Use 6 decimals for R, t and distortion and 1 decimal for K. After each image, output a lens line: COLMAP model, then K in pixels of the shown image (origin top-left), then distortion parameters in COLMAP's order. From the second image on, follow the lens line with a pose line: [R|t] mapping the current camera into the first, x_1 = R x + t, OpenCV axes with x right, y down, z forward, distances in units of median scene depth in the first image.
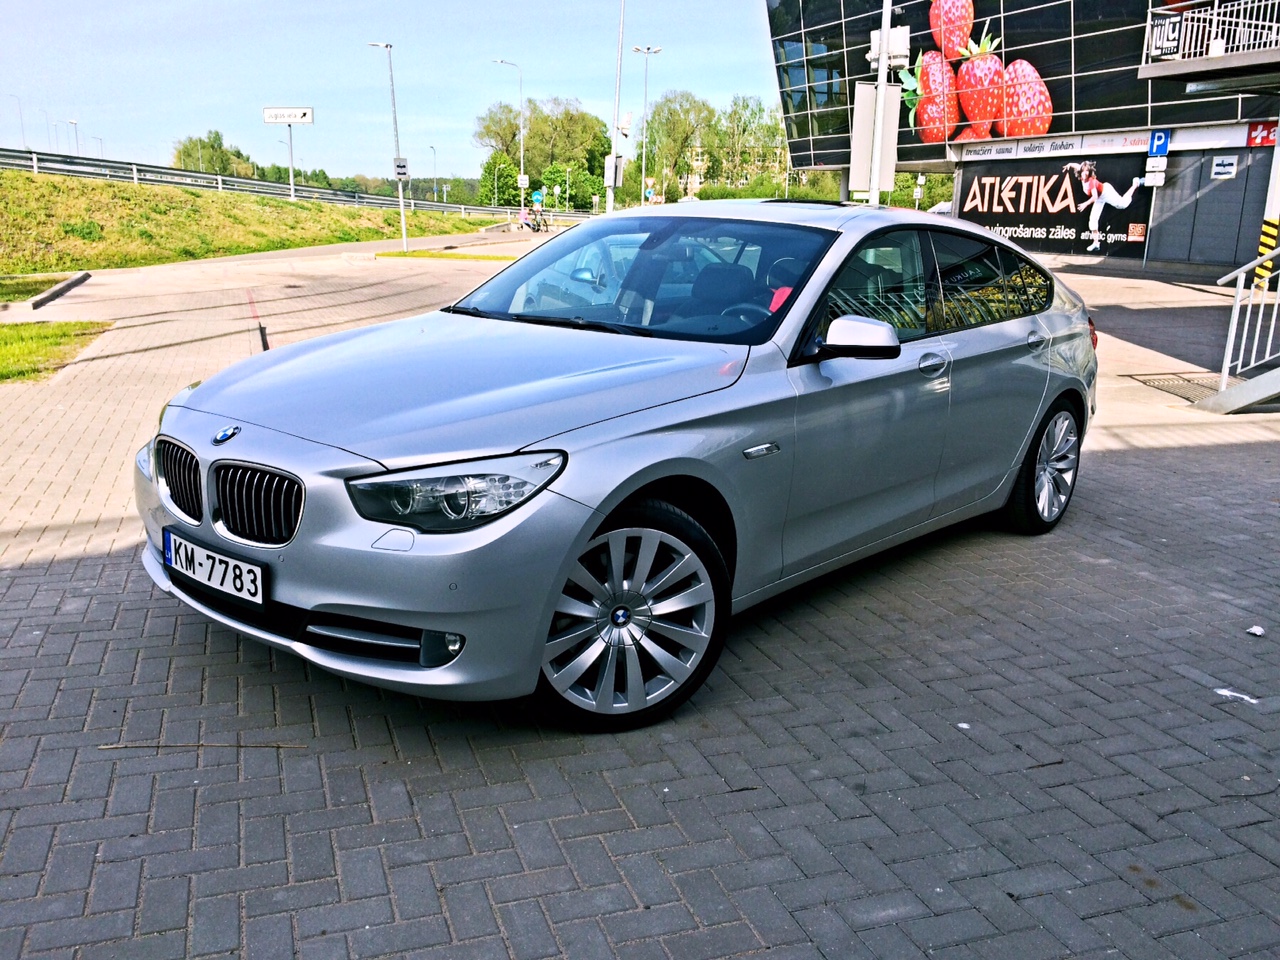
lens RADIAL K [[1103.9, 0, 635.0], [0, 1103.9, 480.9], [0, 0, 1]] dist [0.059222, -0.075482]
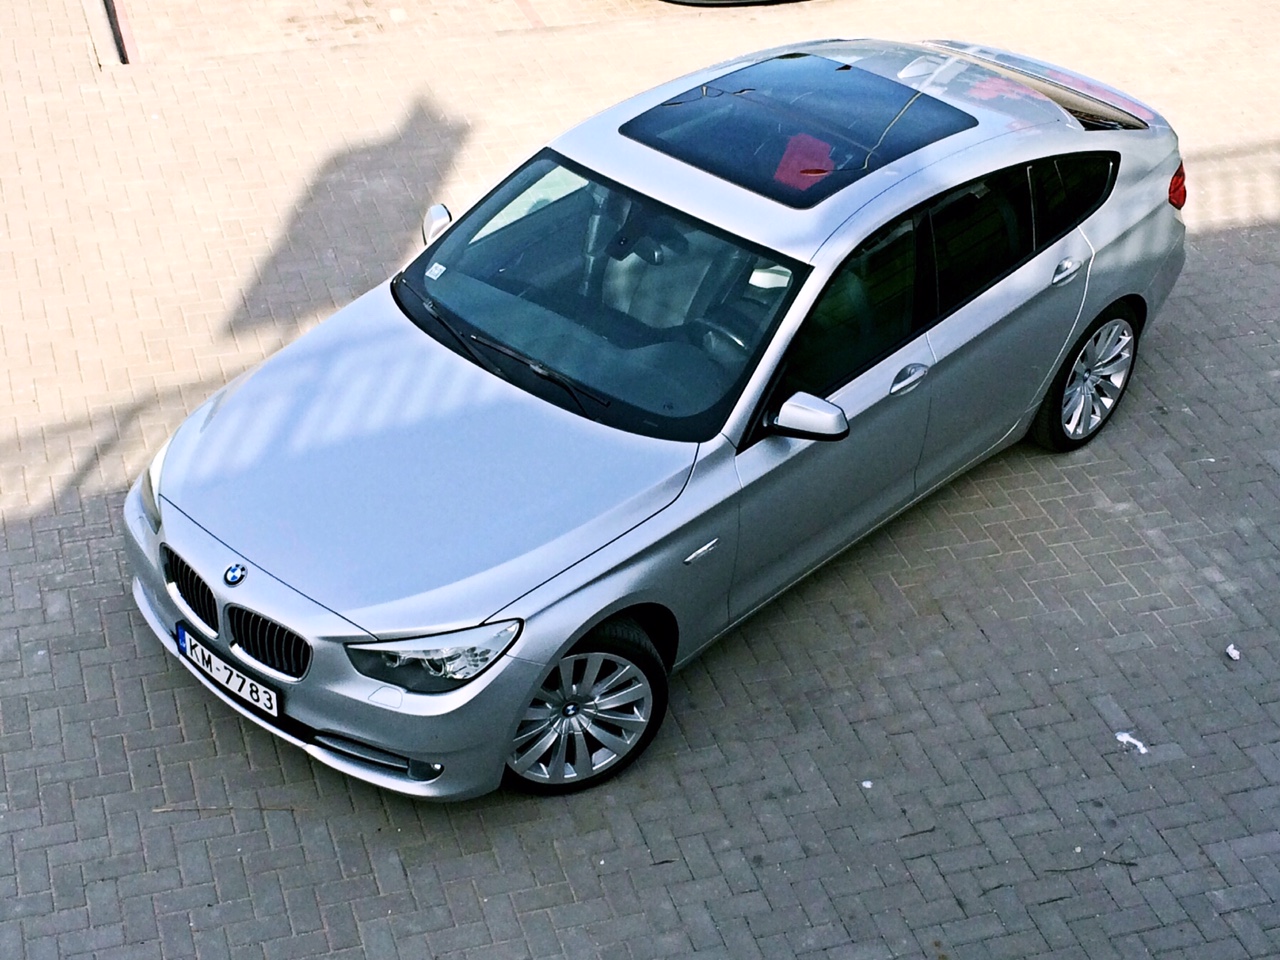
lens RADIAL K [[2262.0, 0, 640.5], [0, 2262.0, 475.8], [0, 0, 1]] dist [0.010709, 0.000000]
pose [[0.999470, 0.023621, -0.022391, 0.110751], [-0.013490, 0.926728, 0.375490, -1.026784], [0.029620, -0.374989, 0.926556, -1.148656]]
